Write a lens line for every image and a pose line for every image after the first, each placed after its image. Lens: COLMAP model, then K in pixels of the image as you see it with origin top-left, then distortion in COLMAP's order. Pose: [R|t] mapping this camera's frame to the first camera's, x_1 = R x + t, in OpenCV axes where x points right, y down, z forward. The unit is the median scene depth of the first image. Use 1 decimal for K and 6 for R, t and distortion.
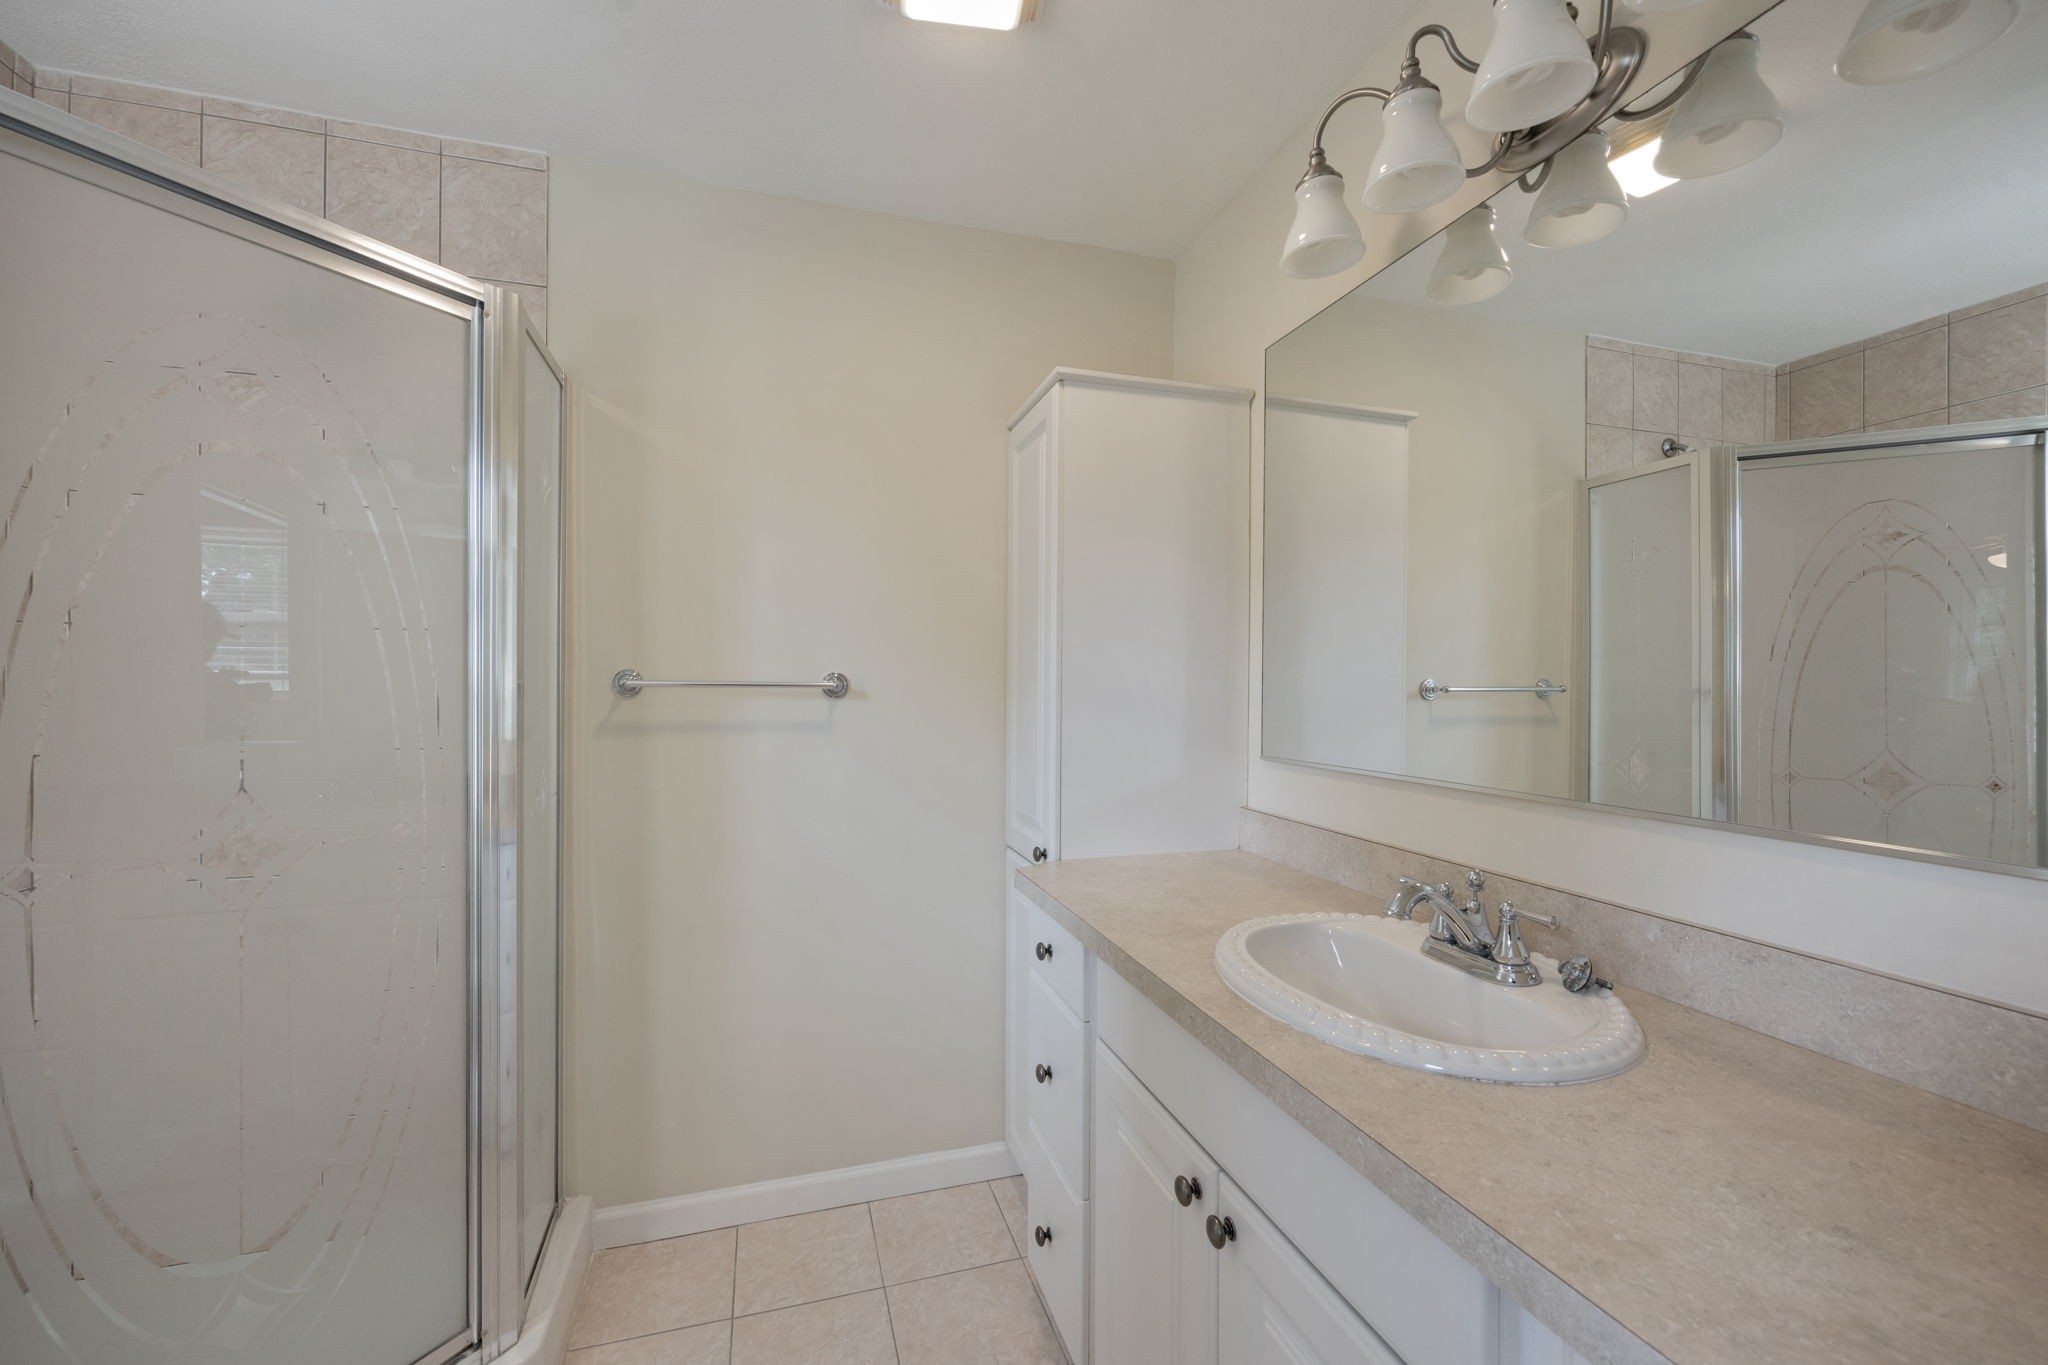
lens RADIAL K [[832.0, 0, 1023.8], [0, 832.0, 683.1], [0, 0, 1]] dist [-0.000129, -0.000111]
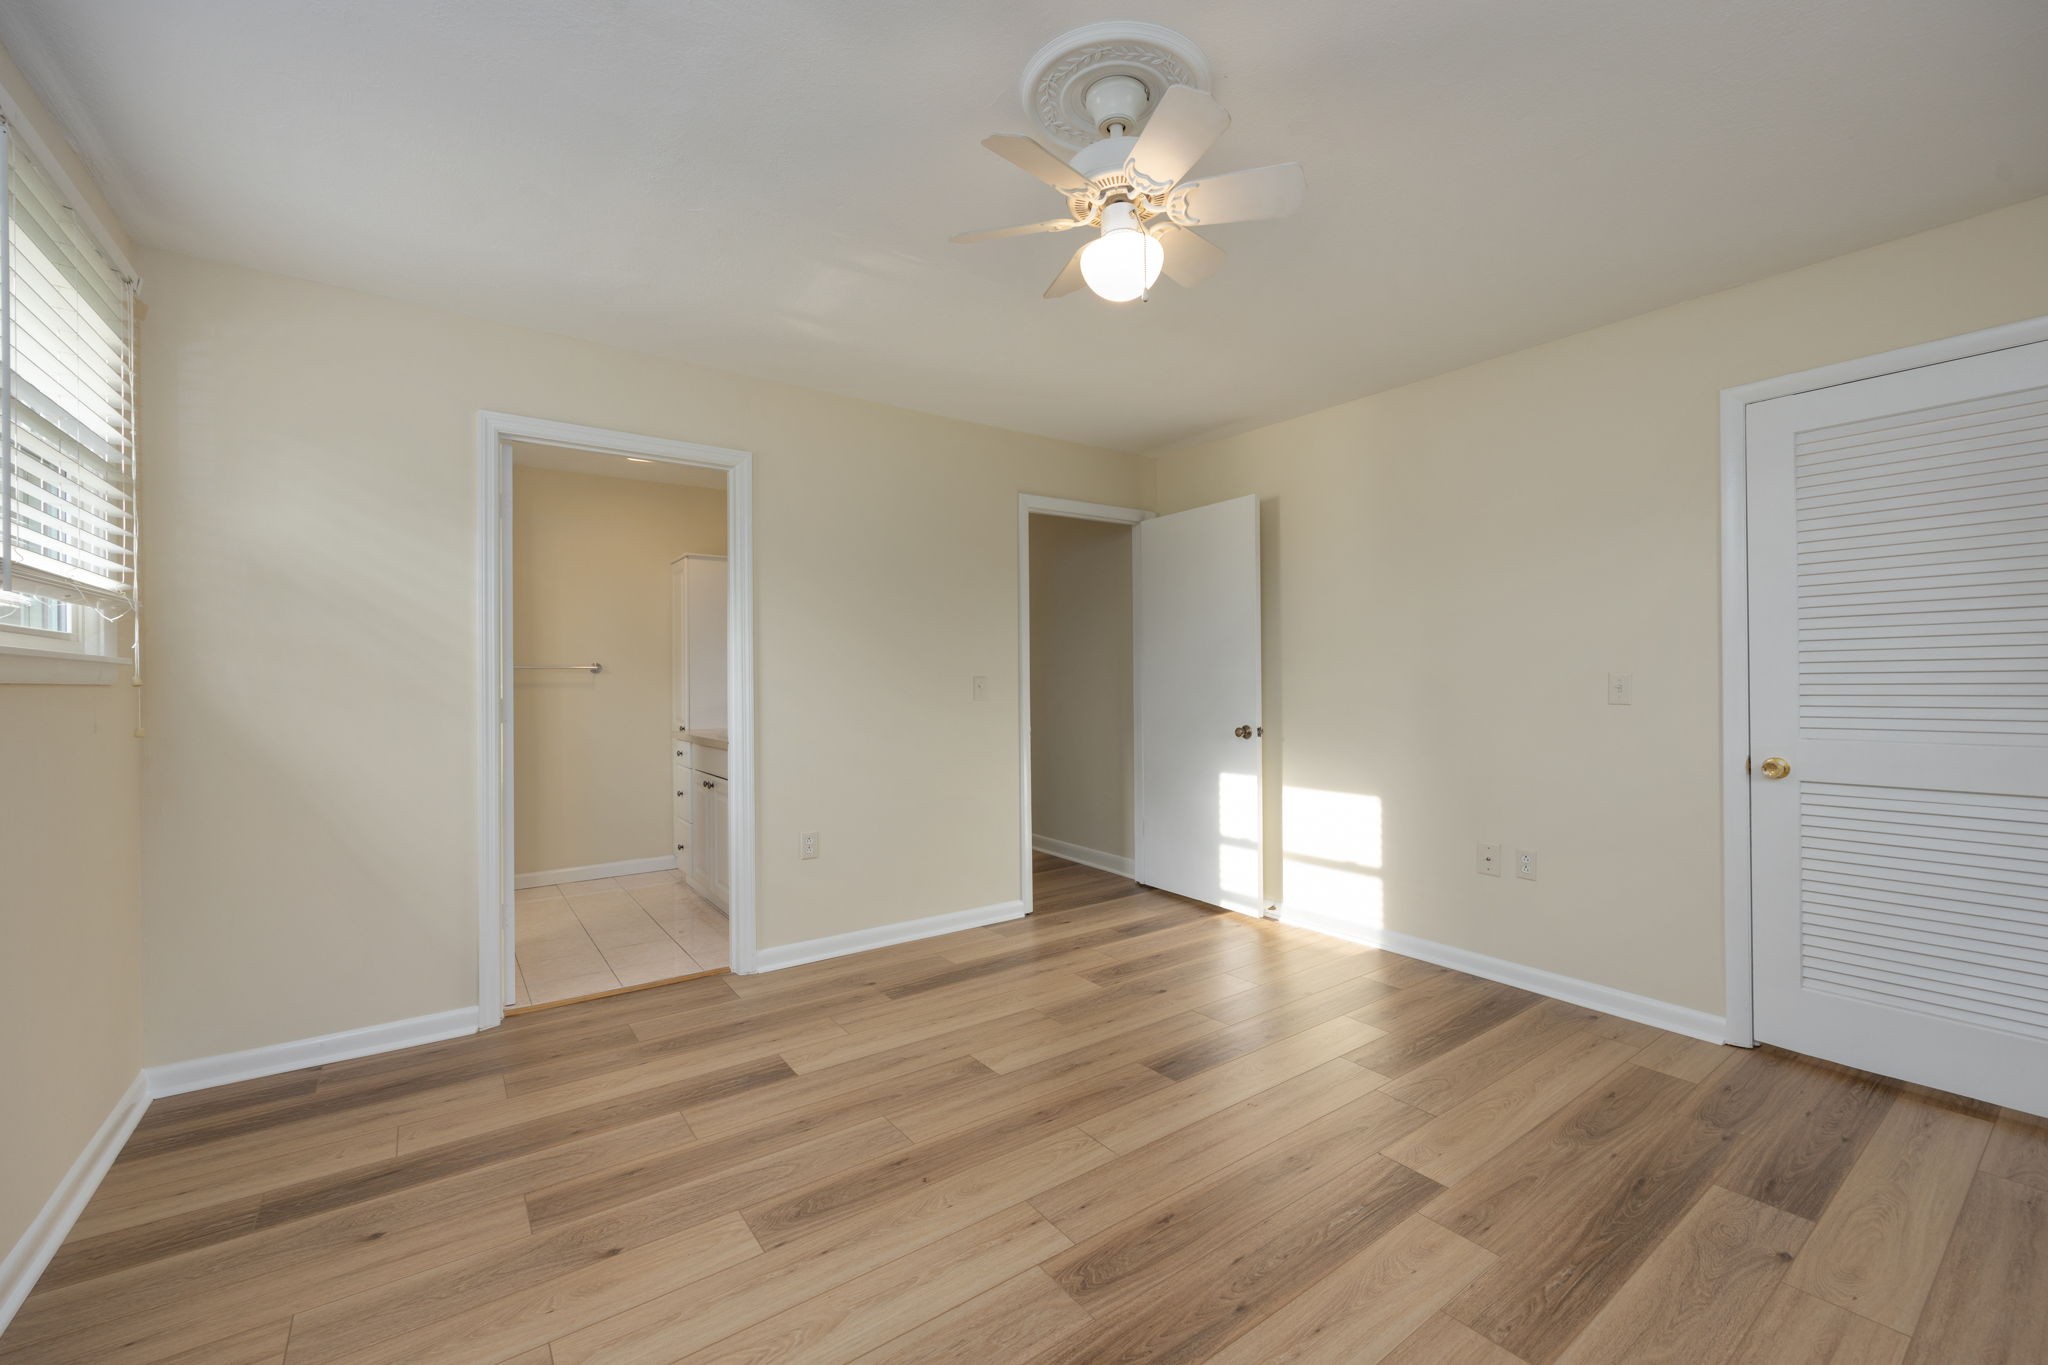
lens RADIAL K [[832.0, 0, 1025.3], [0, 832.0, 682.2], [0, 0, 1]] dist [-0.000129, -0.000111]
pose [[0.948375, -0.013762, 0.316854, 0.221675], [0.011139, 0.999887, 0.010087, 0.036521], [-0.316957, -0.006037, 0.948421, -1.927251]]
